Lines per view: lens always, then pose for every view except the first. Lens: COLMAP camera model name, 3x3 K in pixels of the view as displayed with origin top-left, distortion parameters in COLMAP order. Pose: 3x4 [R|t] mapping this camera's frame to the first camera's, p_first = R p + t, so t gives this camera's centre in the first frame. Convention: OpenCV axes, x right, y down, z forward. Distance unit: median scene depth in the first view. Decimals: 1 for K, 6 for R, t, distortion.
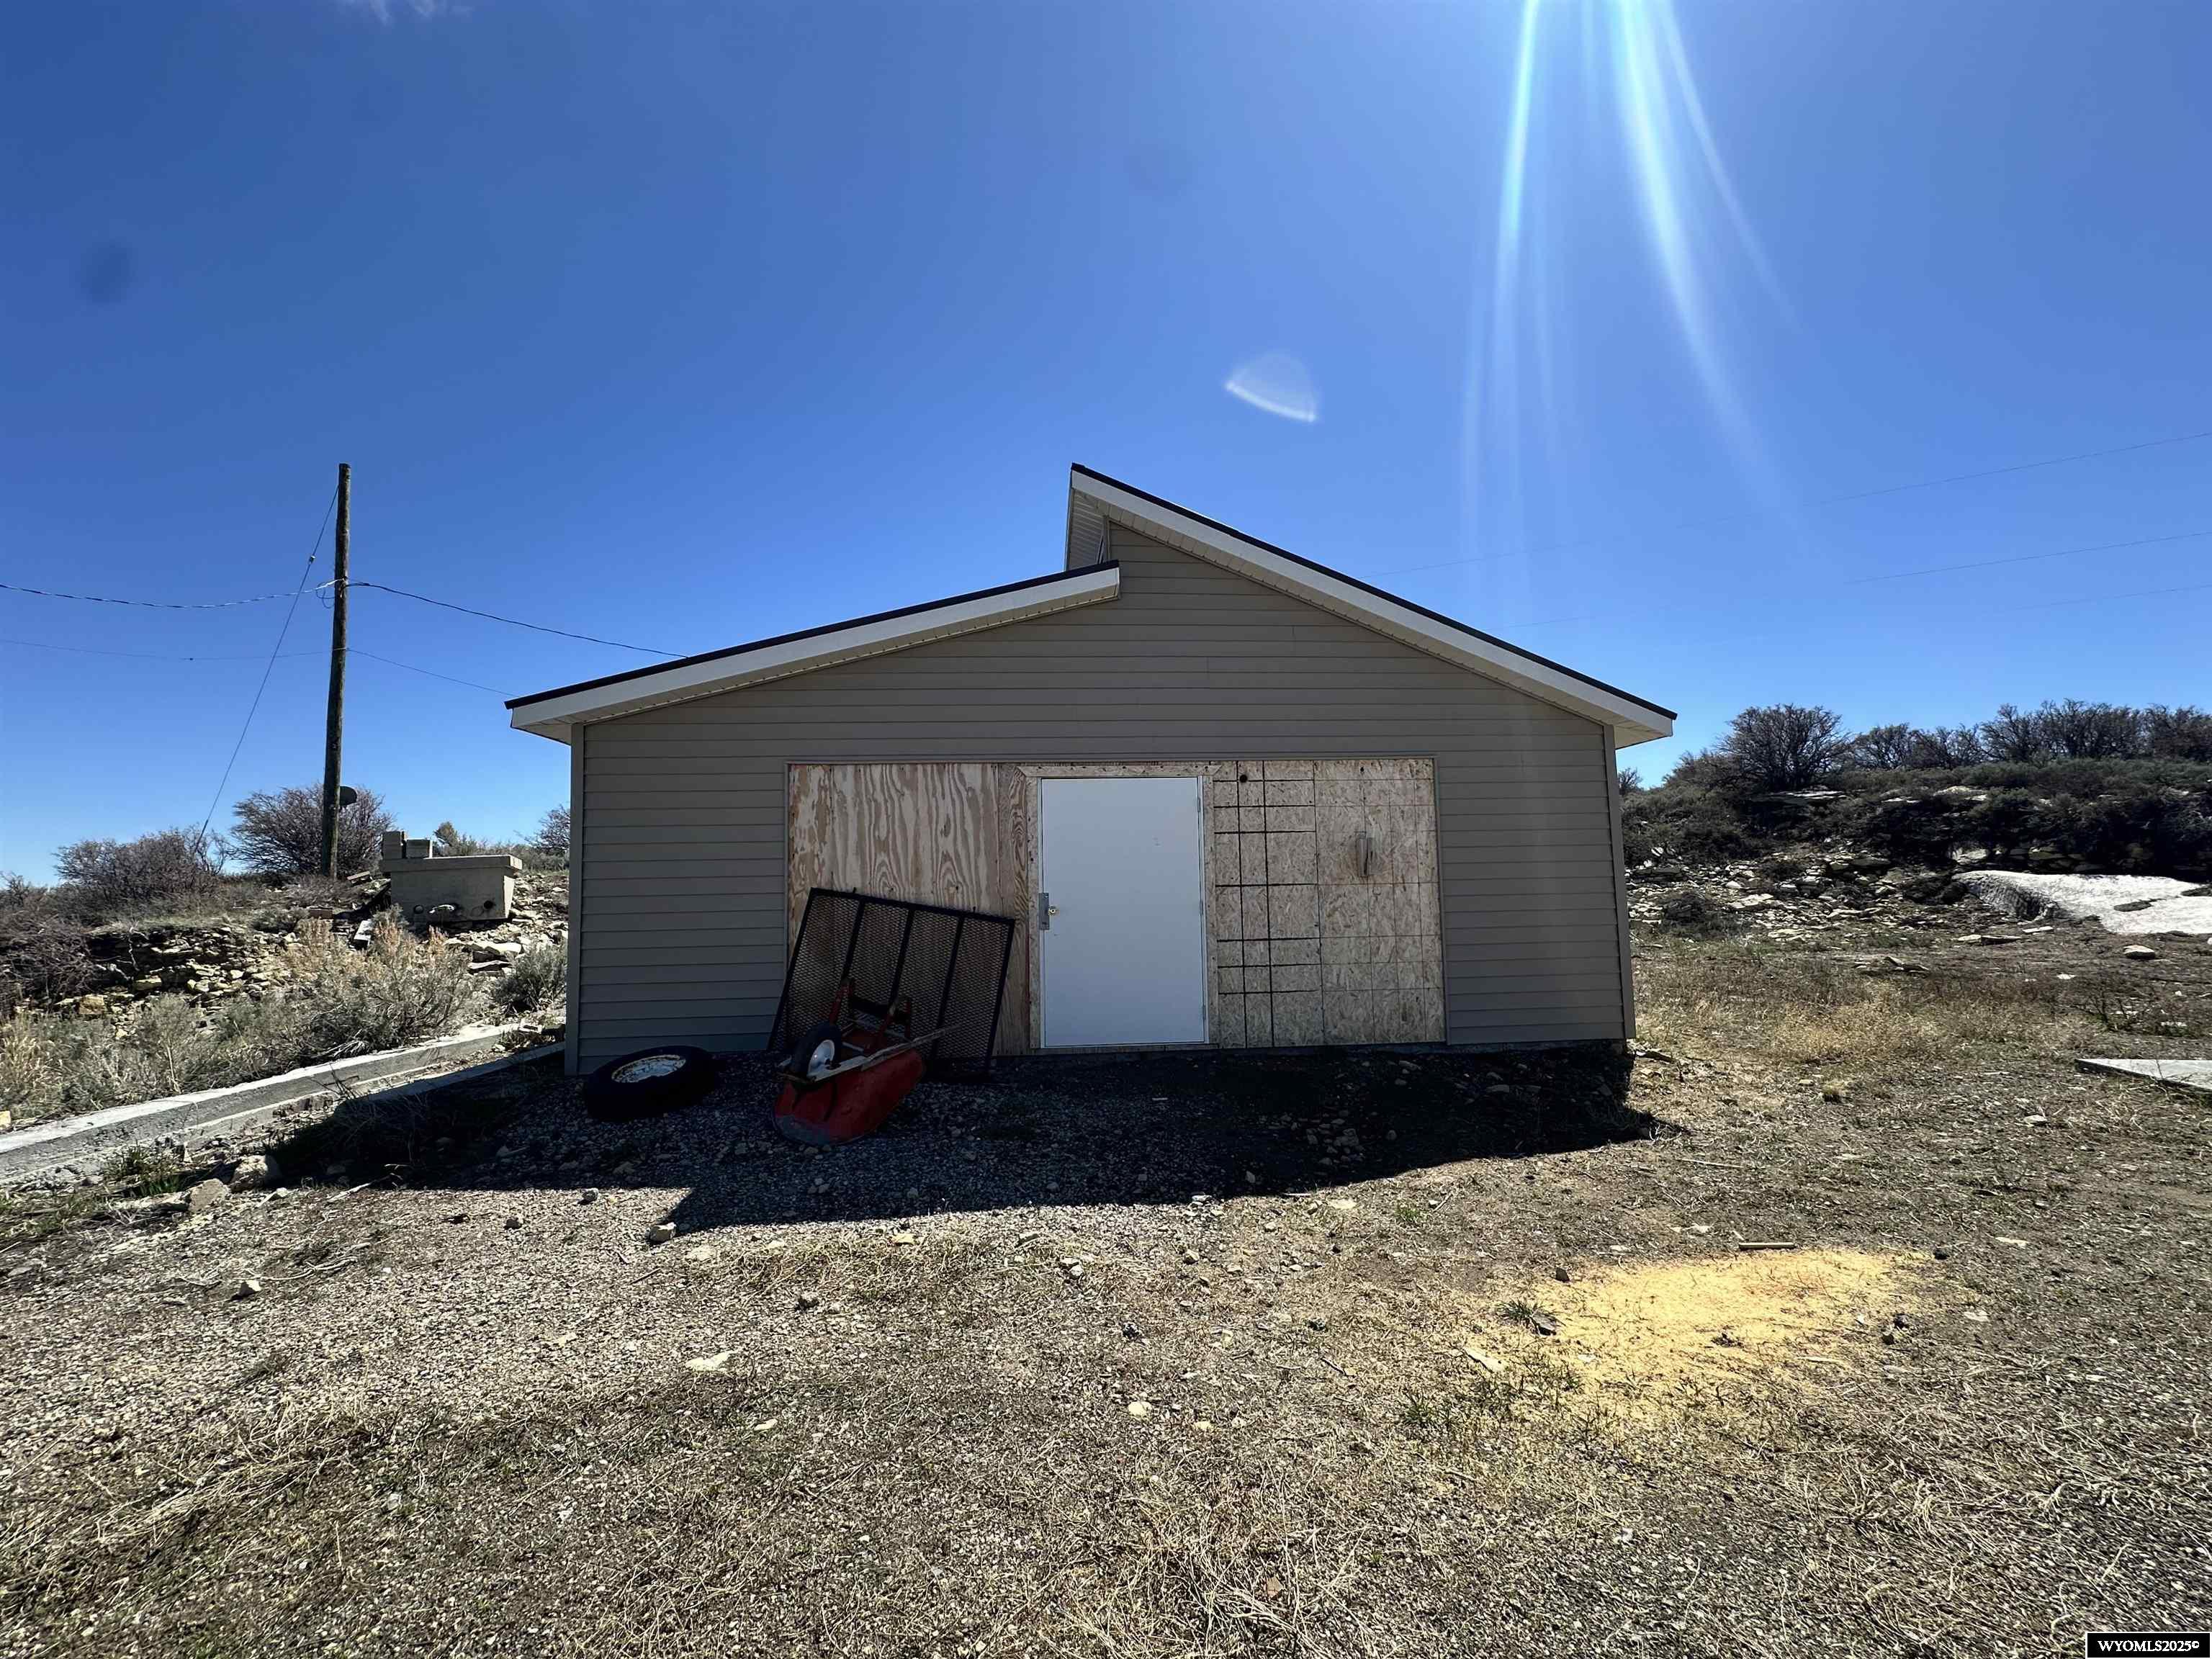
lens RADIAL K [[862.3, 0, 1105.6], [0, 862.3, 841.1], [0, 0, 1]] dist [-0.001644, -0.000052]
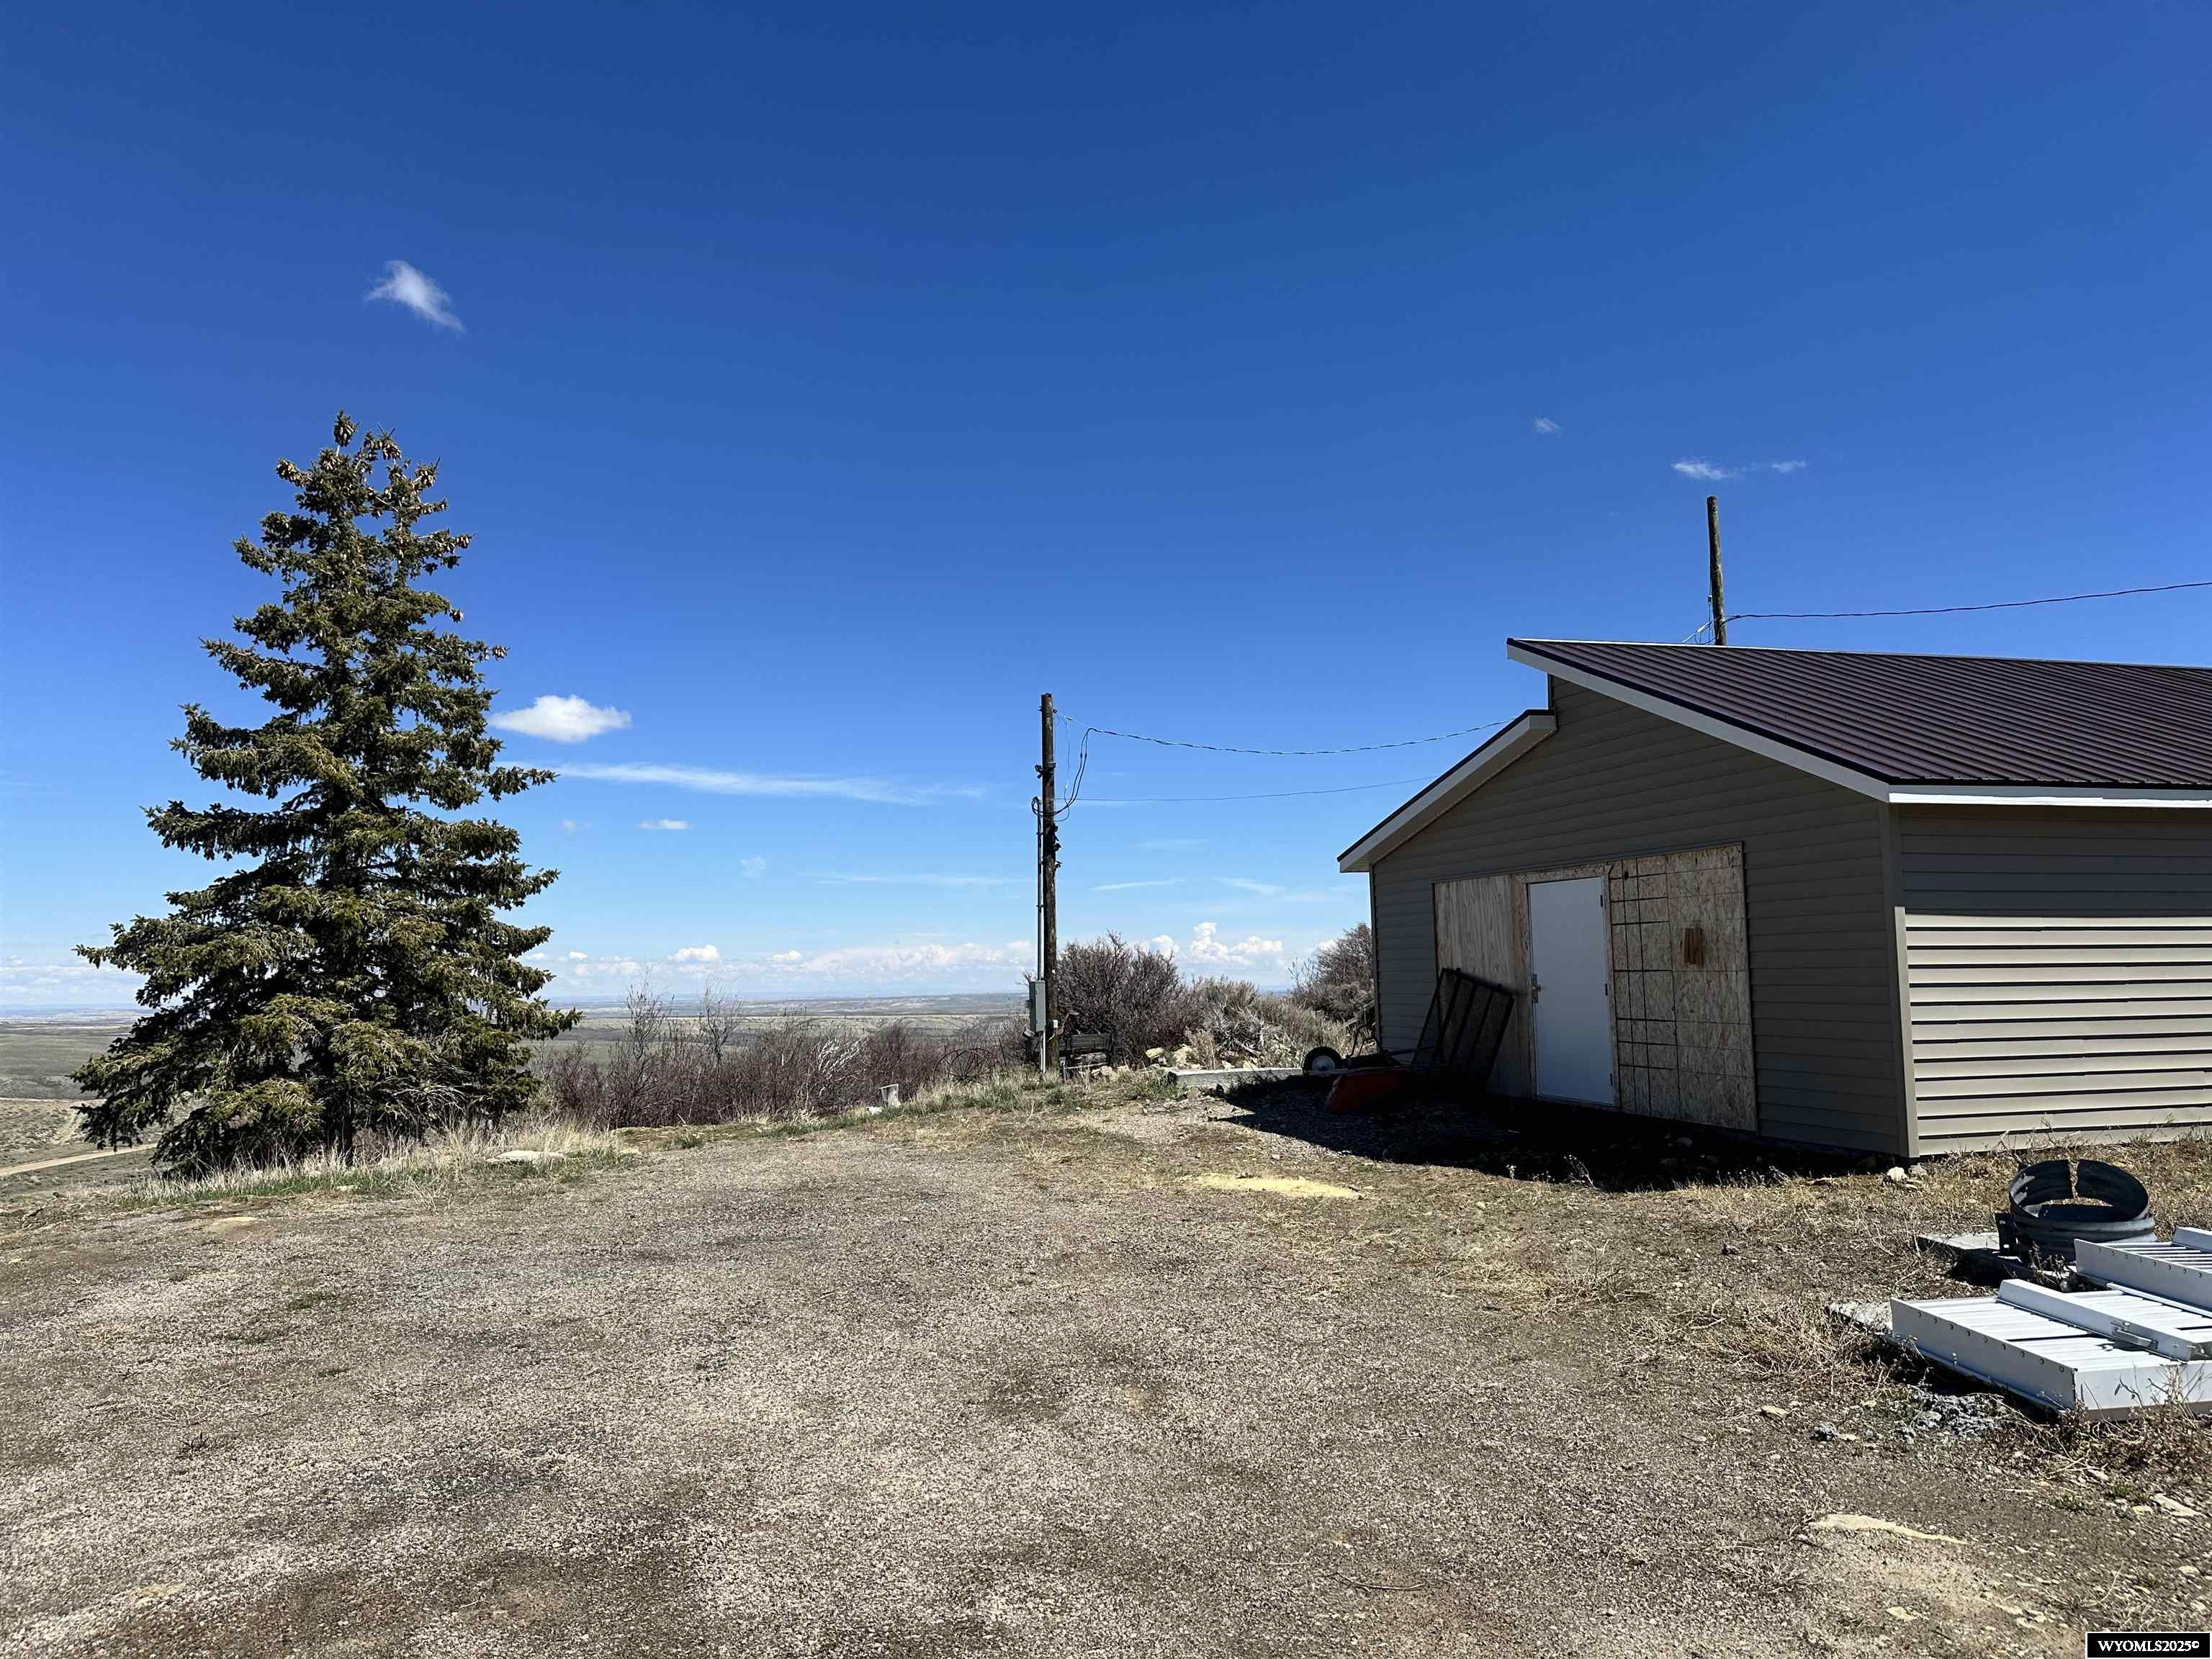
lens RADIAL K [[1545.9, 0, 1103.8], [0, 1545.9, 826.0], [0, 0, 1]] dist [0.001681, 0.000085]
pose [[0.198122, -0.073533, -0.977415, 2.017065], [0.069643, 0.995718, -0.060793, -0.061957], [0.977700, -0.056026, 0.202395, -0.070664]]
